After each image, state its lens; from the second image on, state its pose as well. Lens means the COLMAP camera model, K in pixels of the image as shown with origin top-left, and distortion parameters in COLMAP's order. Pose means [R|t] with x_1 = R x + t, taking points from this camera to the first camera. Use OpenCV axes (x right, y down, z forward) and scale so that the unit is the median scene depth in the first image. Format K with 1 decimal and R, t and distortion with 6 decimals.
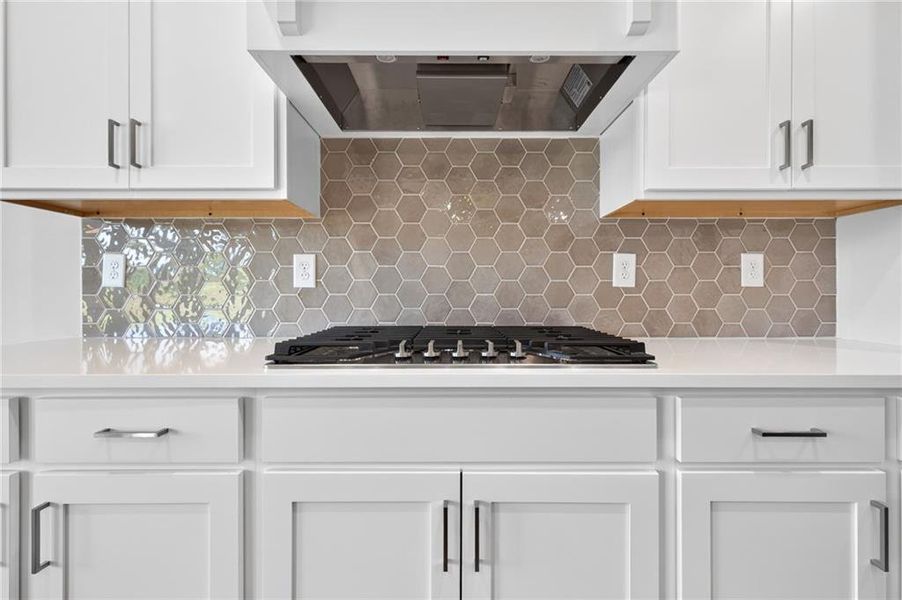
lens RADIAL K [[381.2, 0, 456.6], [0, 381.2, 291.4], [0, 0, 1]] dist [0.007295, -0.001035]
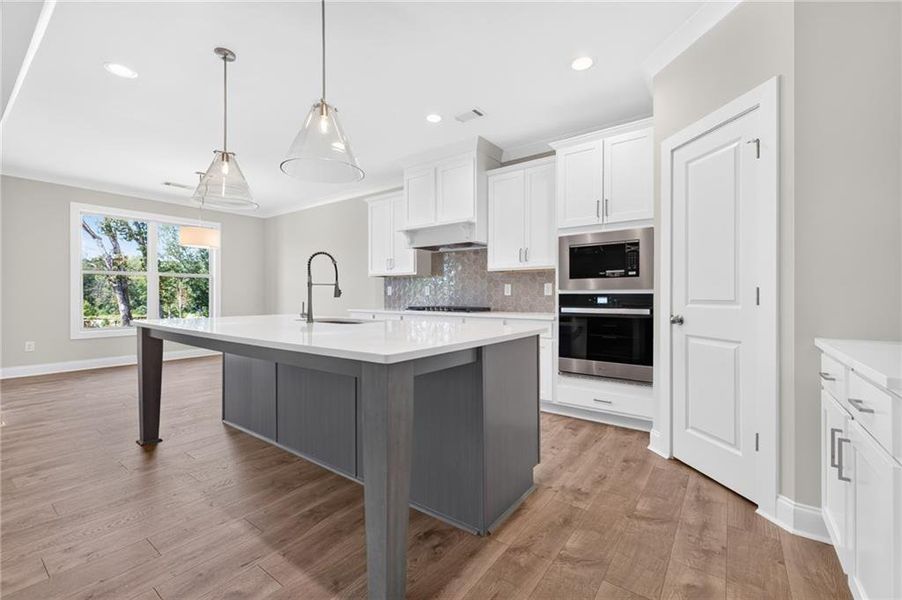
lens RADIAL K [[374.8, 0, 452.1], [0, 374.8, 297.3], [0, 0, 1]] dist [-0.009851, 0.000219]
pose [[0.802143, 0.004299, -0.597117, 1.863633], [-0.003435, 0.999991, 0.002586, -0.000689], [0.597123, -0.000023, 0.802150, -1.653636]]
